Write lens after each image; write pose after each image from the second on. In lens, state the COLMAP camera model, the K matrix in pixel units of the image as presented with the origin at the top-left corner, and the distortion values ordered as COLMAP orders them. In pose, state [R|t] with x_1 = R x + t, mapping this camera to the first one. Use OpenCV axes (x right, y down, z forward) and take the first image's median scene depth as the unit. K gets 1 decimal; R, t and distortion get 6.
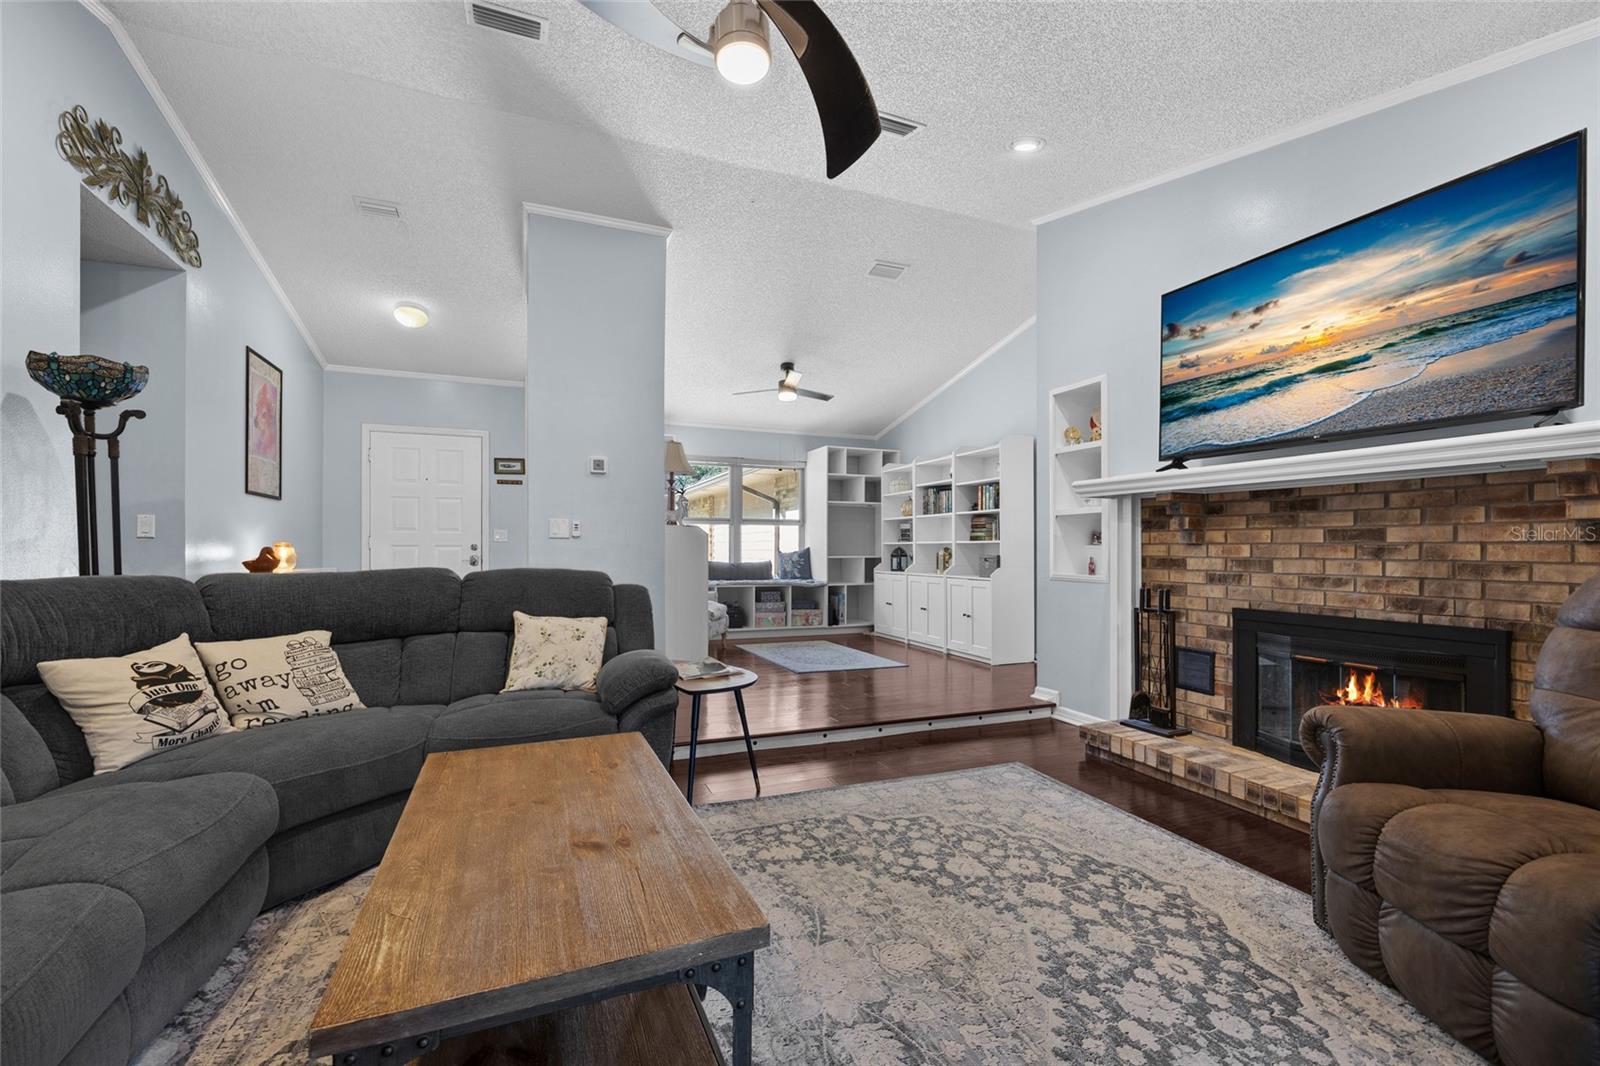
lens RADIAL K [[664.7, 0, 801.1], [0, 664.7, 527.7], [0, 0, 1]] dist [0.008760, 0.001654]
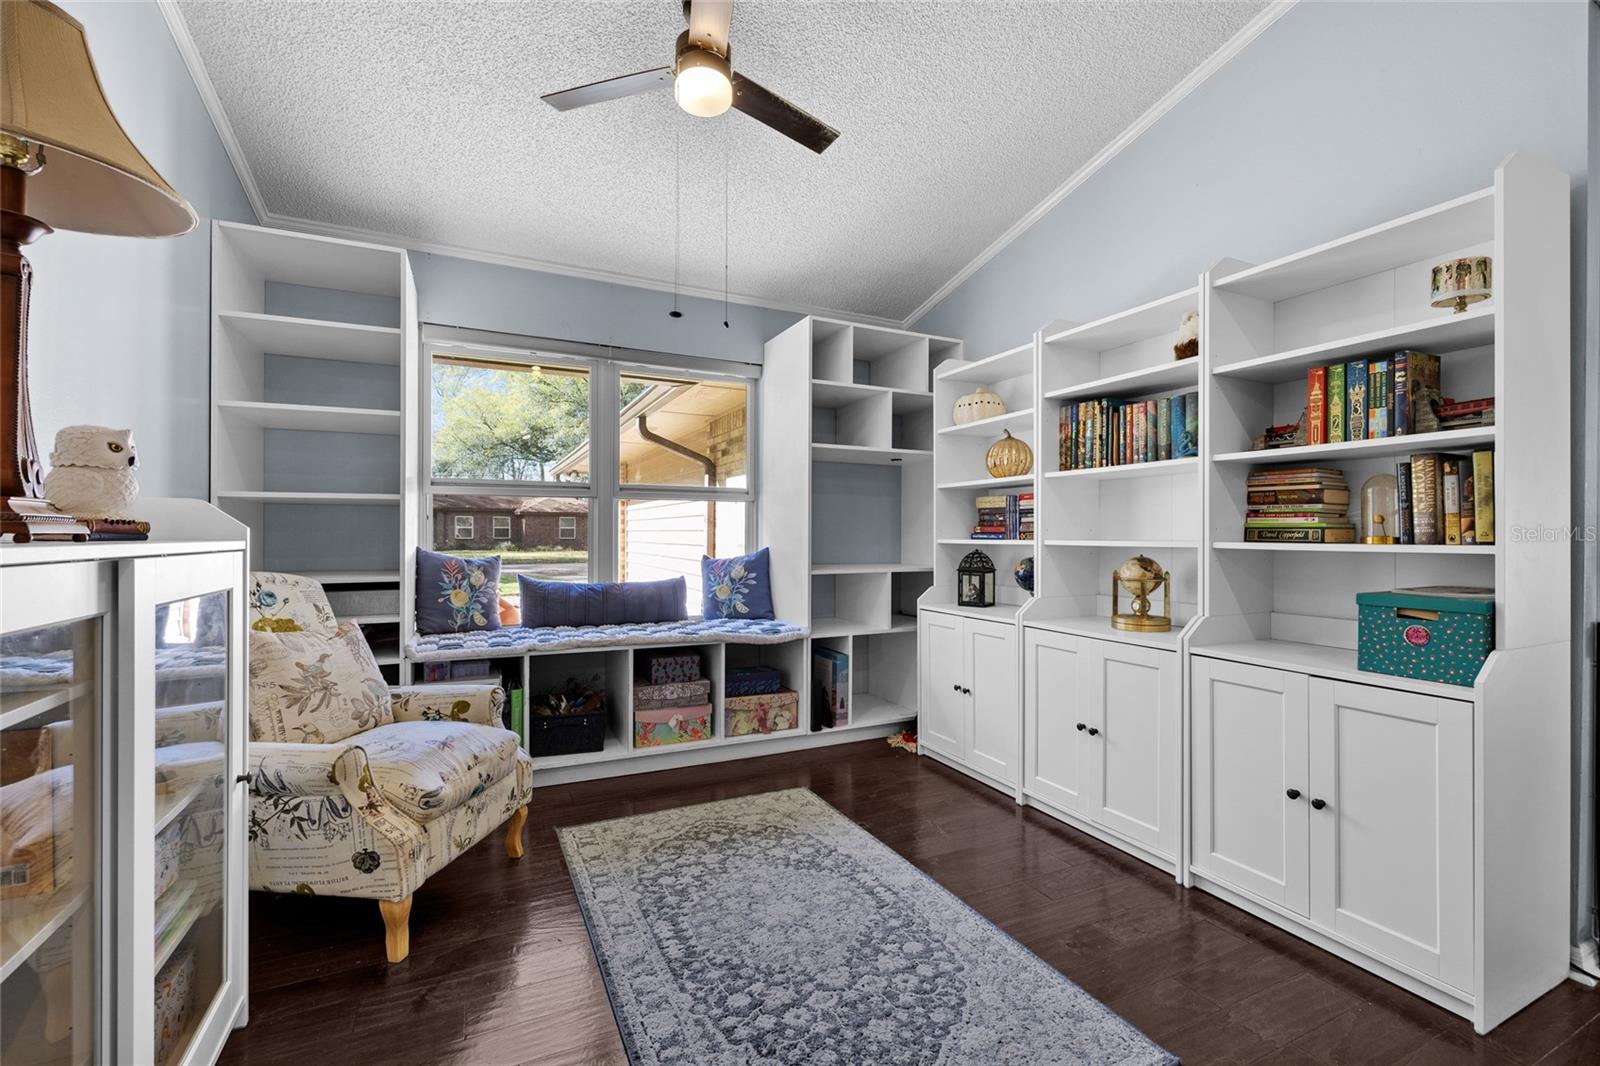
lens RADIAL K [[664.7, 0, 796.9], [0, 664.7, 534.3], [0, 0, 1]] dist [0.008760, 0.001654]
pose [[0.998599, 0.002152, 0.052873, 0.008030], [-0.003813, 0.999501, 0.031350, 0.005492], [-0.052779, -0.031507, 0.998109, 0.568005]]
